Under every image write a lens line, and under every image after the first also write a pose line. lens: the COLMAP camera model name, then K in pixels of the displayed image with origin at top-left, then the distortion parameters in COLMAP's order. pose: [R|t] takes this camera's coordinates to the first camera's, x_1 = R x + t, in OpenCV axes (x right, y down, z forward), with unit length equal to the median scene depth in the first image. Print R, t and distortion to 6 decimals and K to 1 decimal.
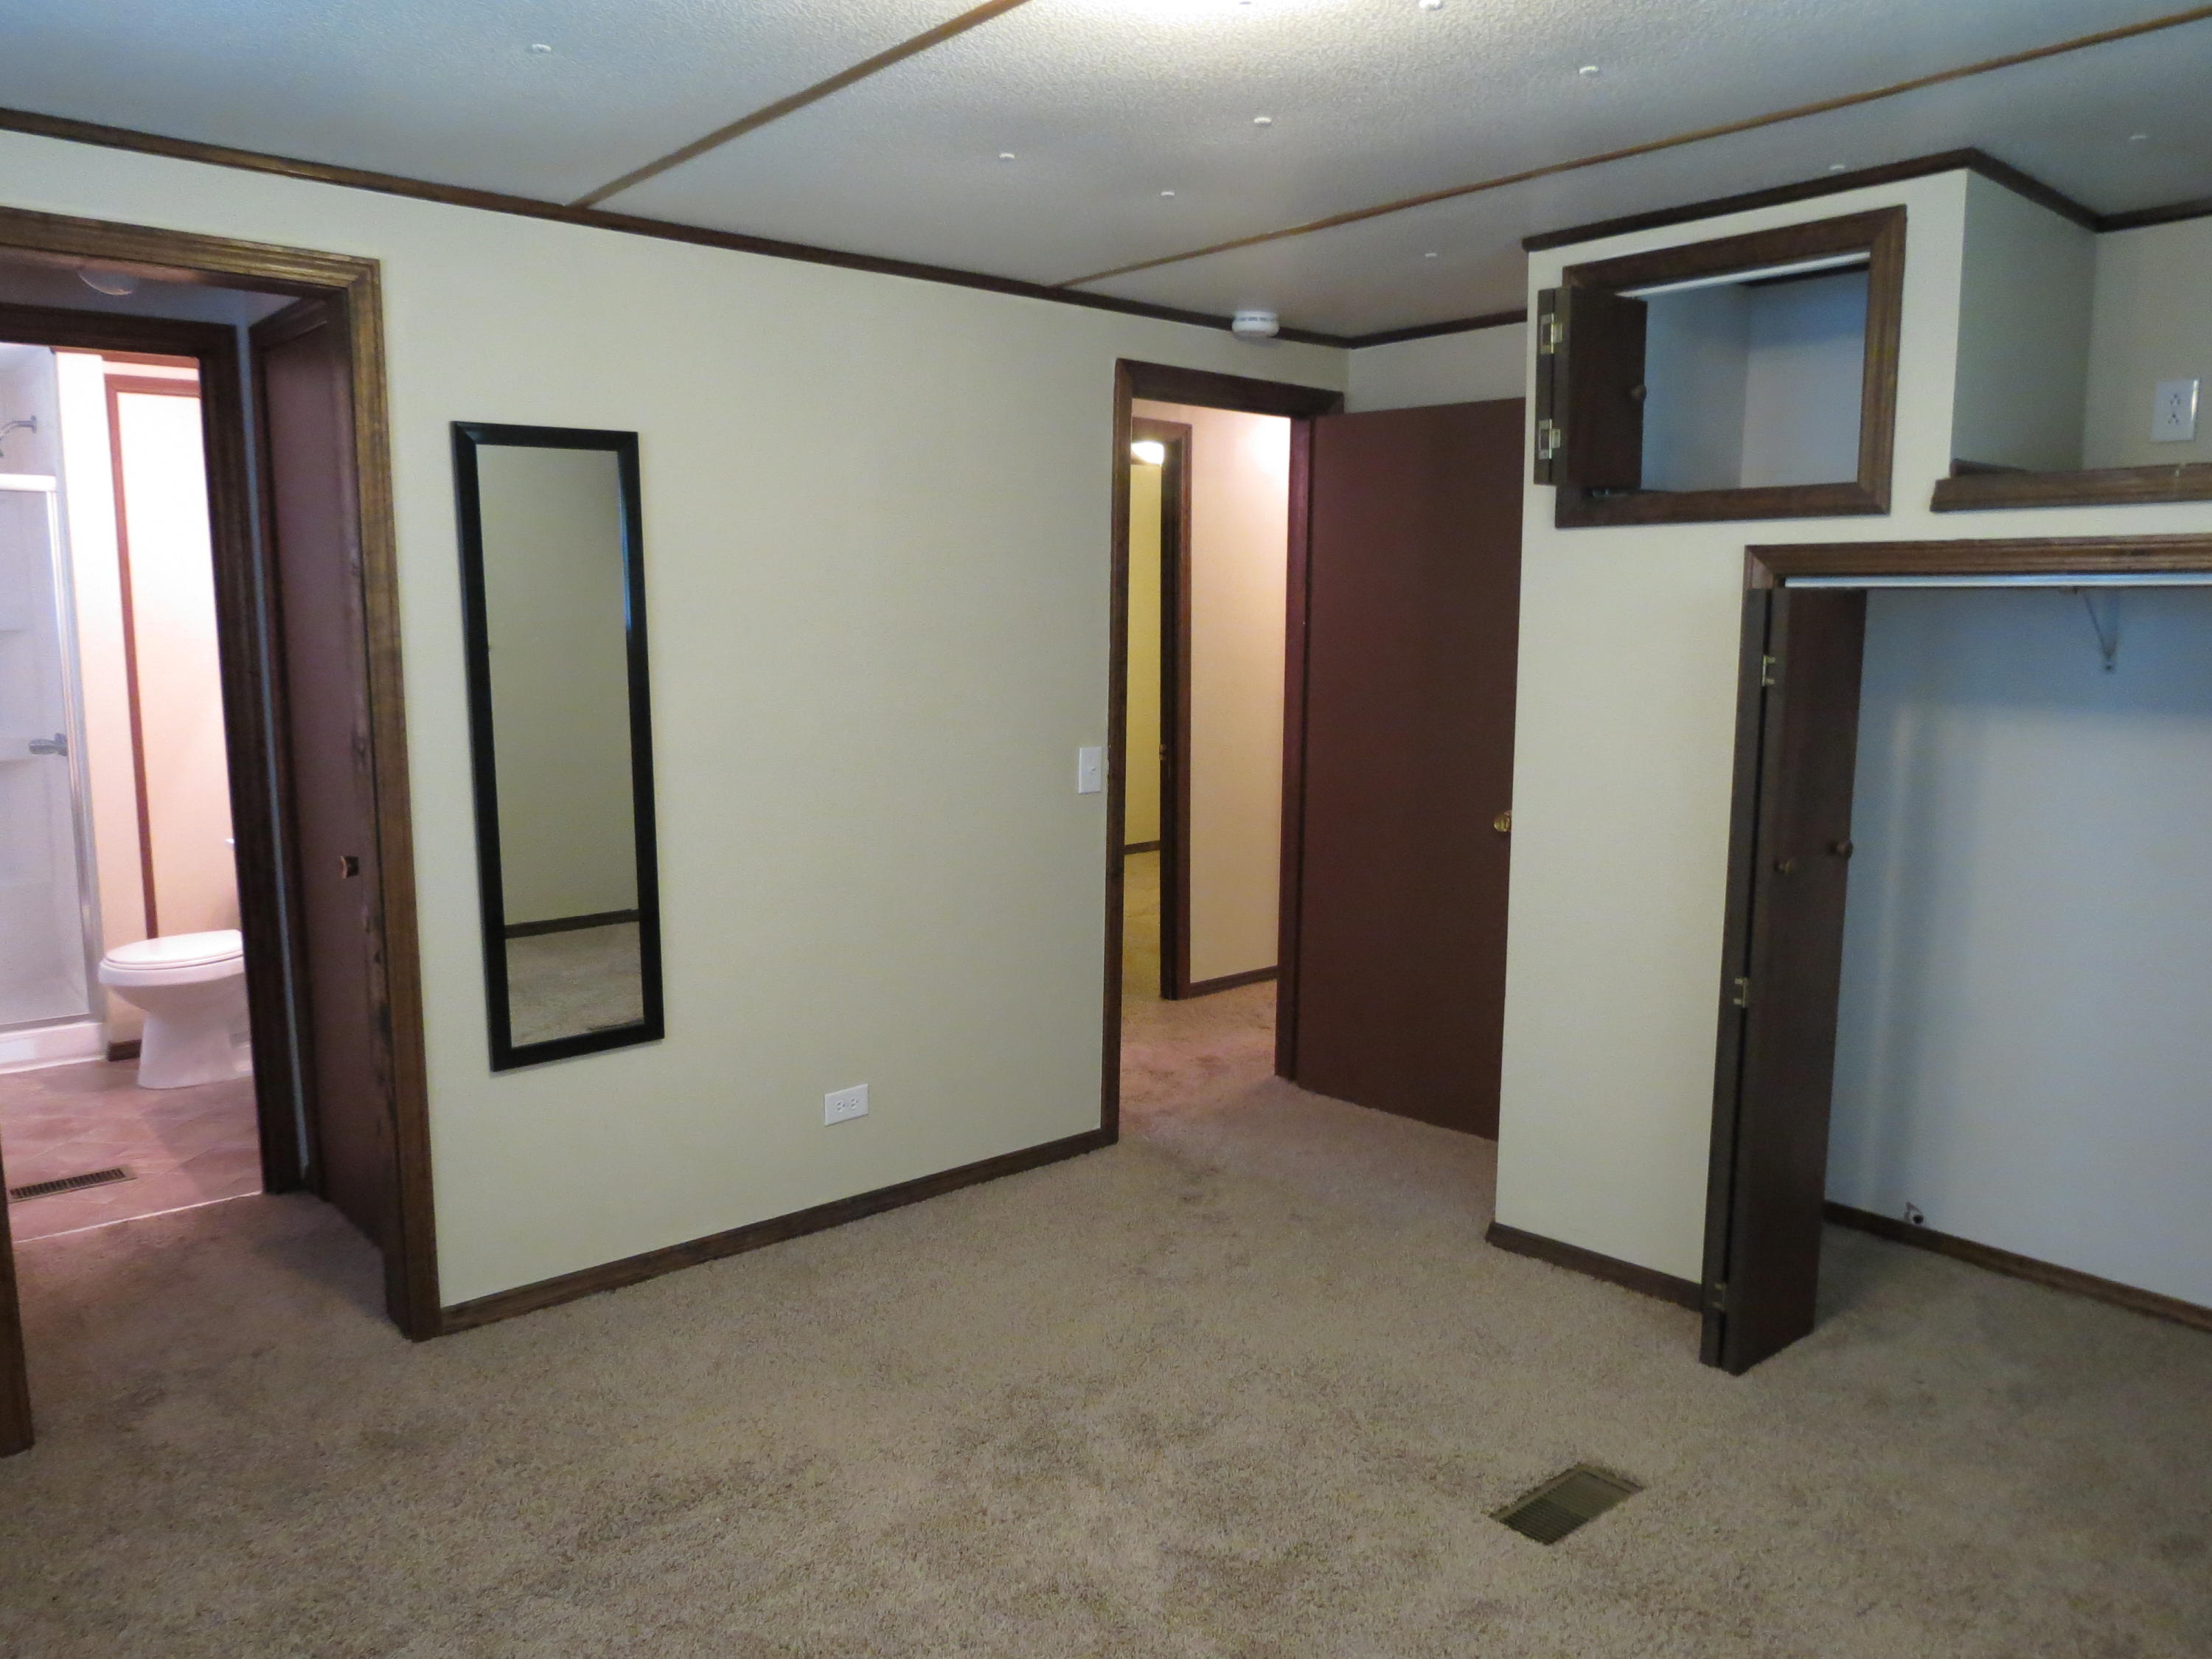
lens RADIAL K [[1602.1, 0, 1106.0], [0, 1602.1, 829.5], [0, 0, 1]] dist [-0.023395, -0.002608]
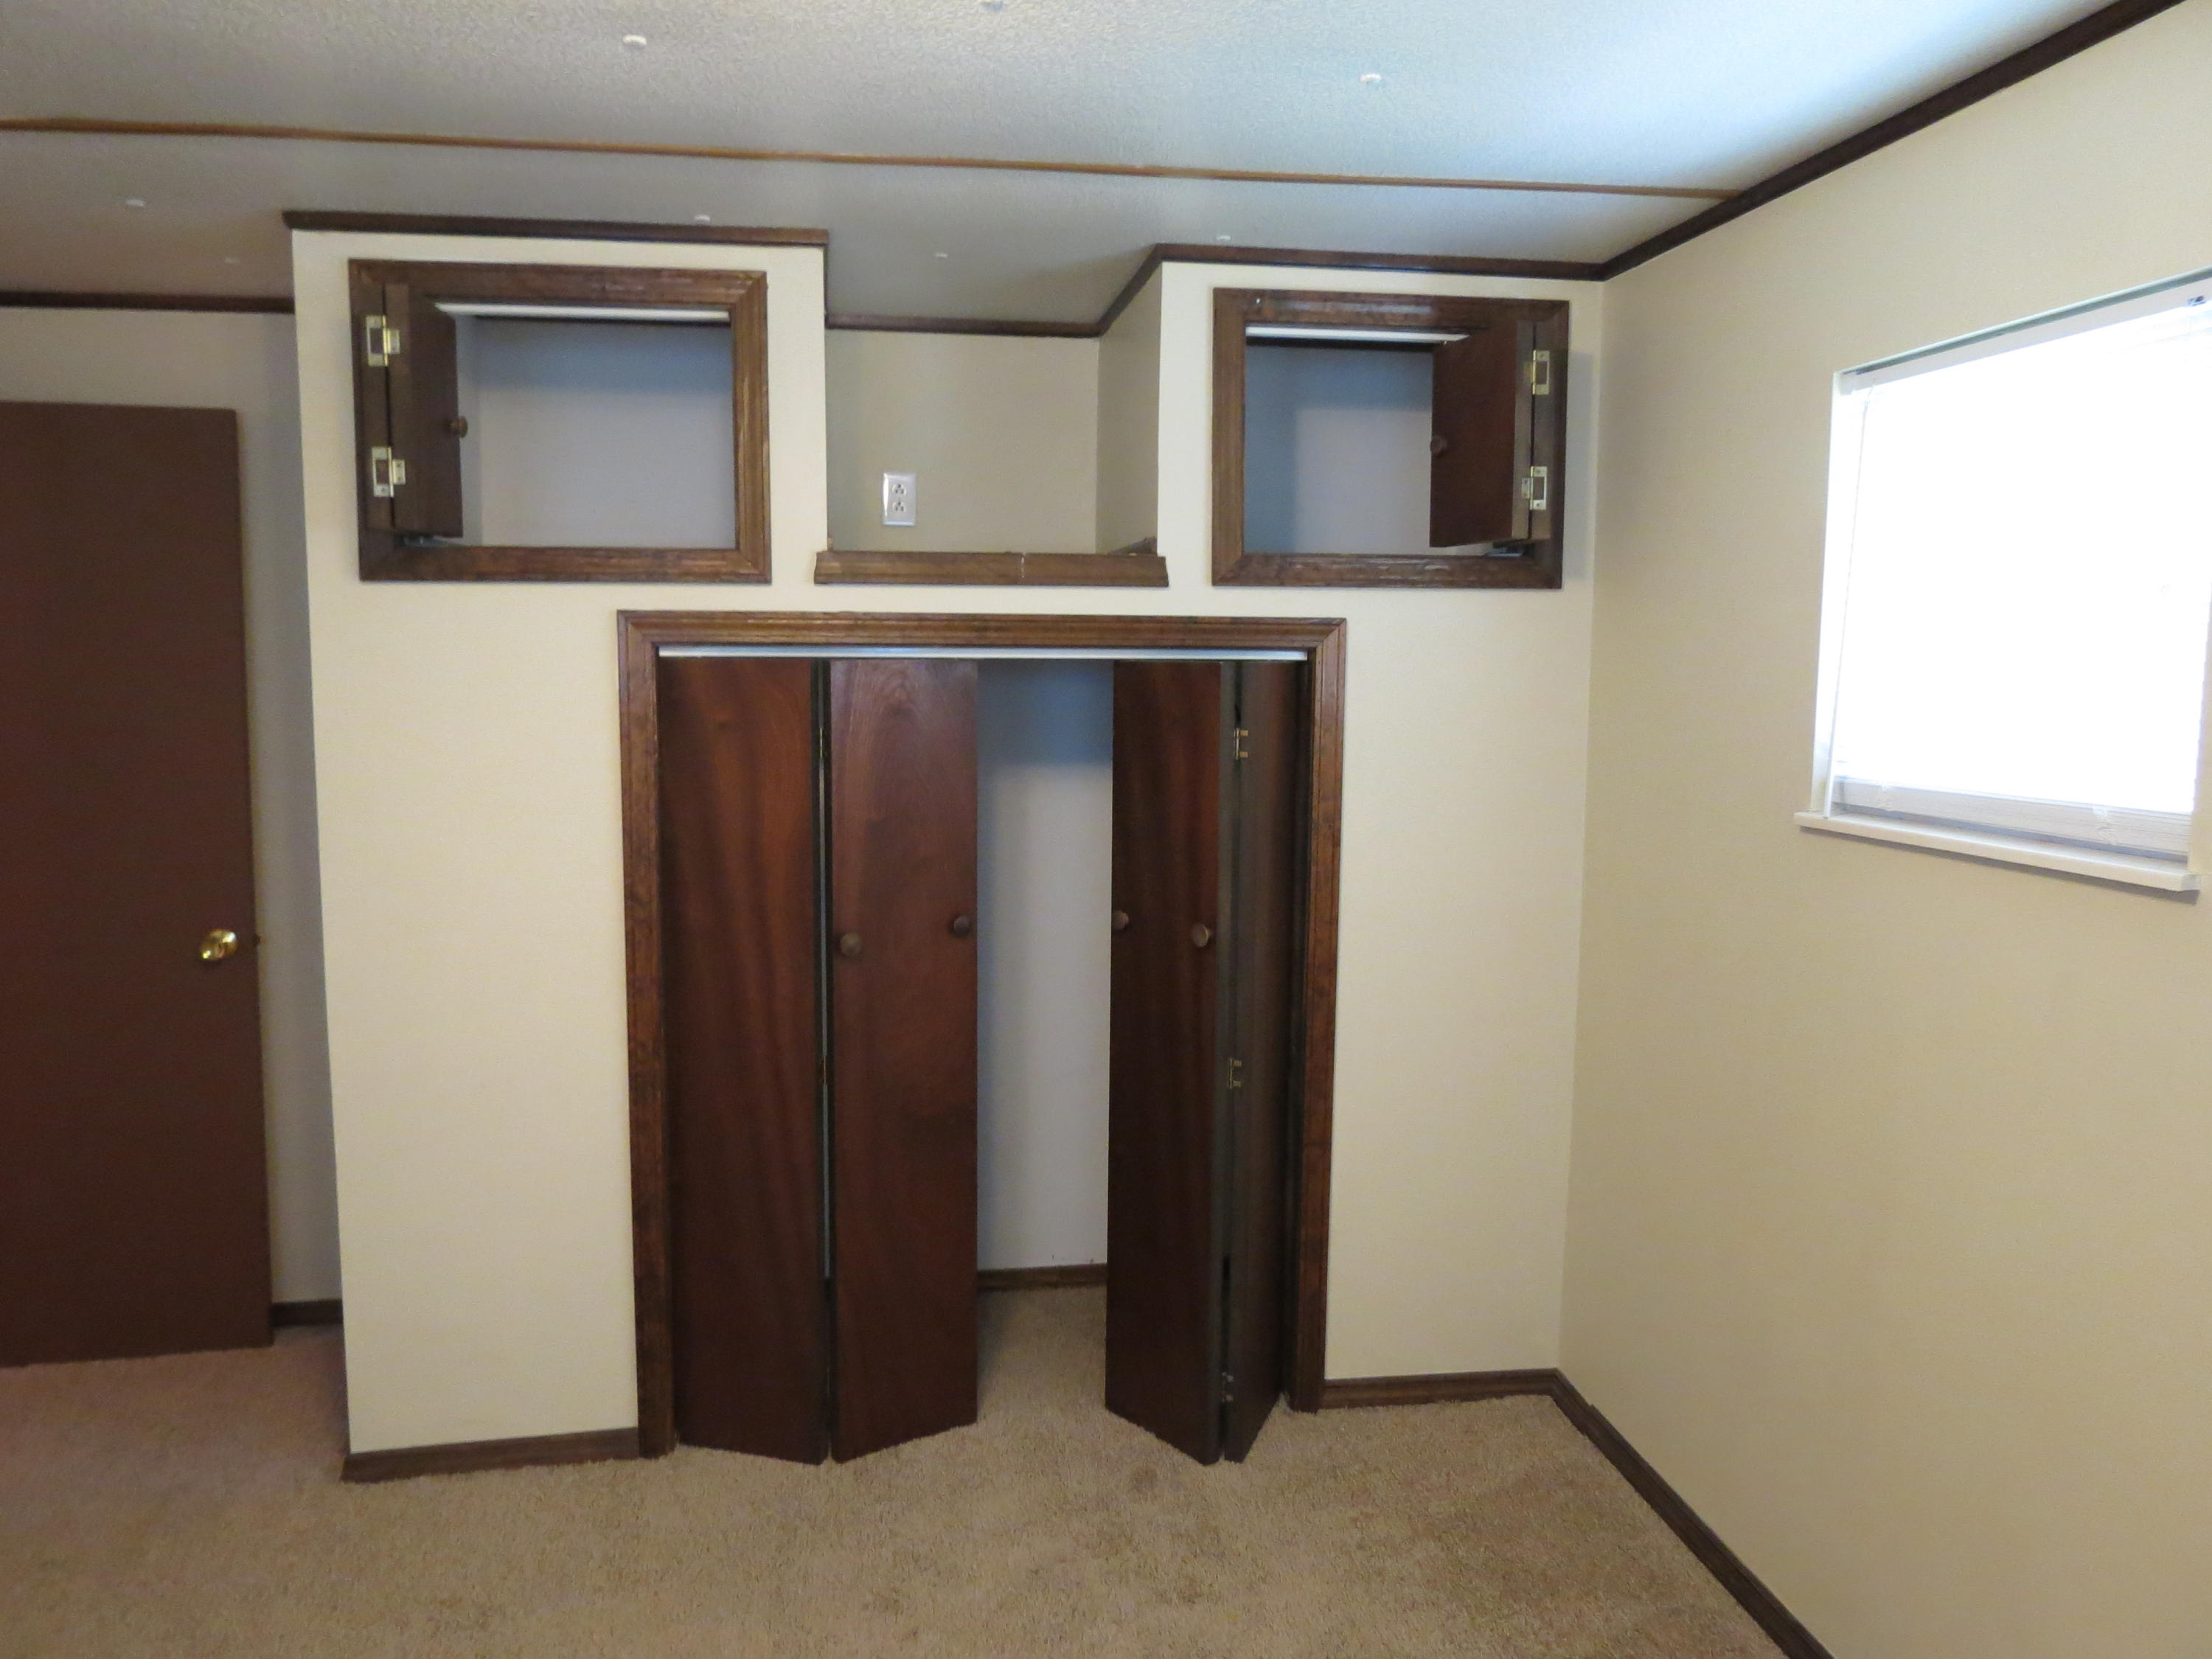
lens RADIAL K [[1602.1, 0, 1106.0], [0, 1602.1, 829.5], [0, 0, 1]] dist [-0.023395, -0.002608]
pose [[0.528589, -0.076360, 0.845437, -0.247908], [0.112401, 0.993472, 0.019455, -0.041697], [-0.841404, 0.084744, 0.533721, 0.303629]]
